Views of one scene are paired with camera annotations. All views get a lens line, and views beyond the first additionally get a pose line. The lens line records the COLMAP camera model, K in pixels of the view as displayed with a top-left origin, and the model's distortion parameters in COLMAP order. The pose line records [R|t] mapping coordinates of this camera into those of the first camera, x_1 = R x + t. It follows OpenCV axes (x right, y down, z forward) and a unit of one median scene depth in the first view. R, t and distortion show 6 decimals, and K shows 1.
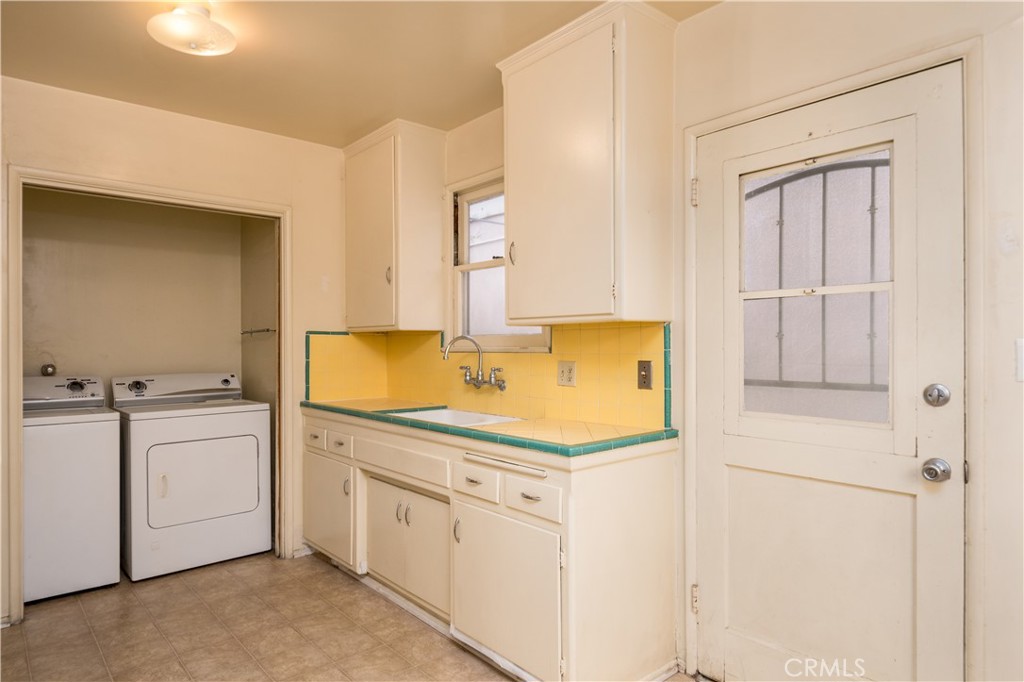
lens RADIAL K [[612.5, 0, 508.5], [0, 612.5, 346.3], [0, 0, 1]] dist [0.009955, -0.001100]
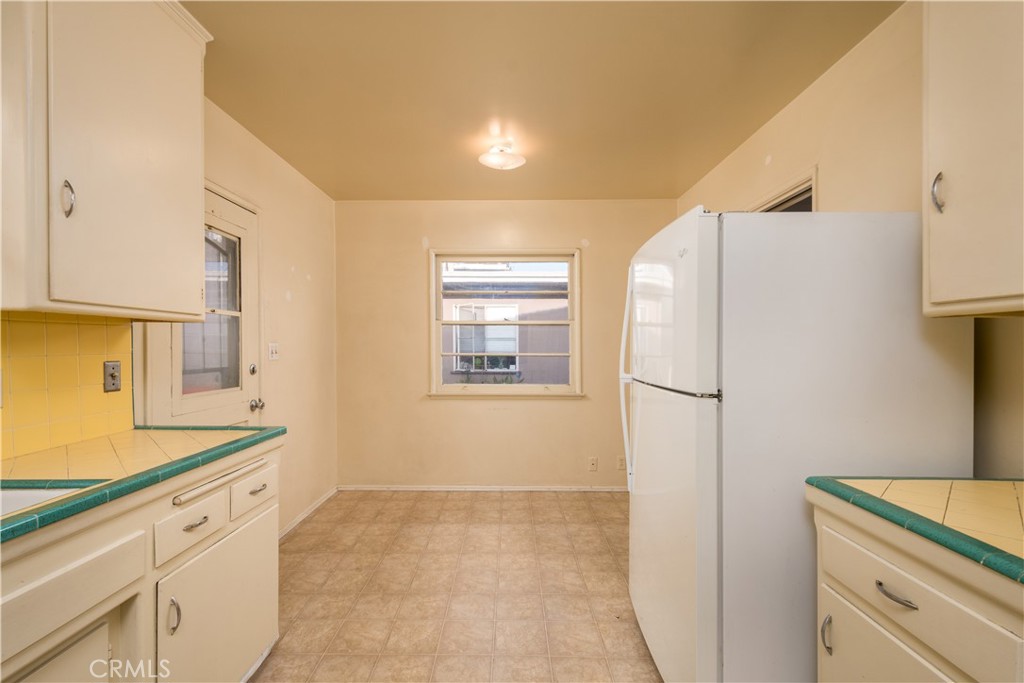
lens RADIAL K [[445.6, 0, 510.5], [0, 445.6, 344.7], [0, 0, 1]] dist [-0.000599, -0.000036]
pose [[-0.756440, 0.005451, 0.654041, -0.896665], [0.003239, 0.999984, -0.004588, 0.005452], [-0.654055, -0.001352, -0.756446, 1.476083]]
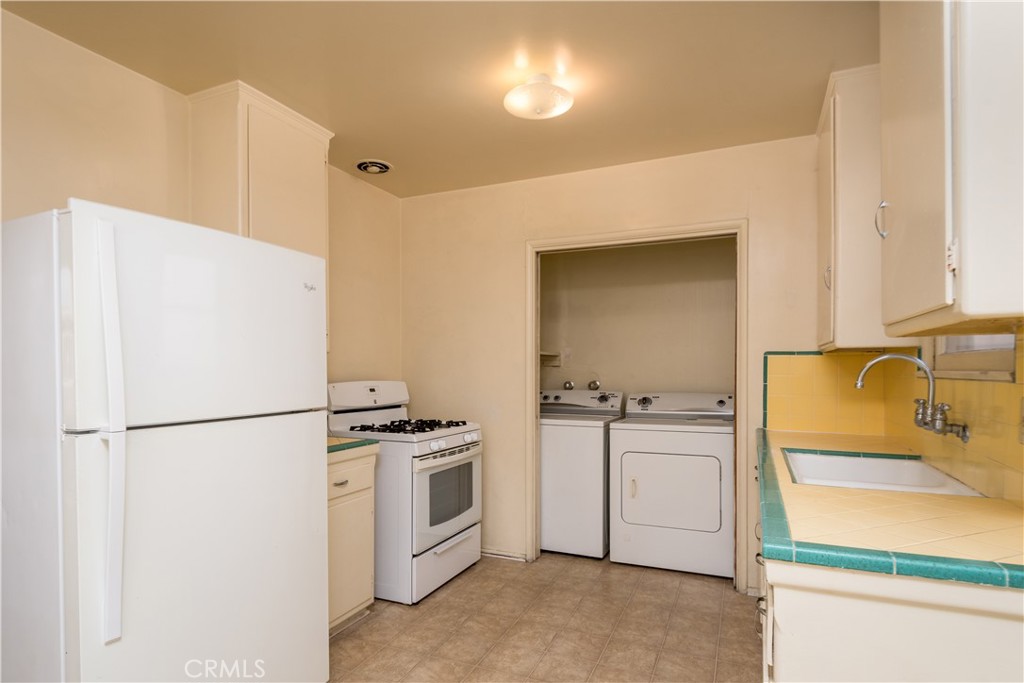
lens RADIAL K [[558.3, 0, 495.4], [0, 558.3, 372.4], [0, 0, 1]] dist [-0.000131, -0.000669]
pose [[0.415468, 0.009909, -0.909554, 0.276849], [-0.002186, 0.999949, 0.009895, -0.001460], [0.909605, -0.002123, 0.415468, 0.315019]]
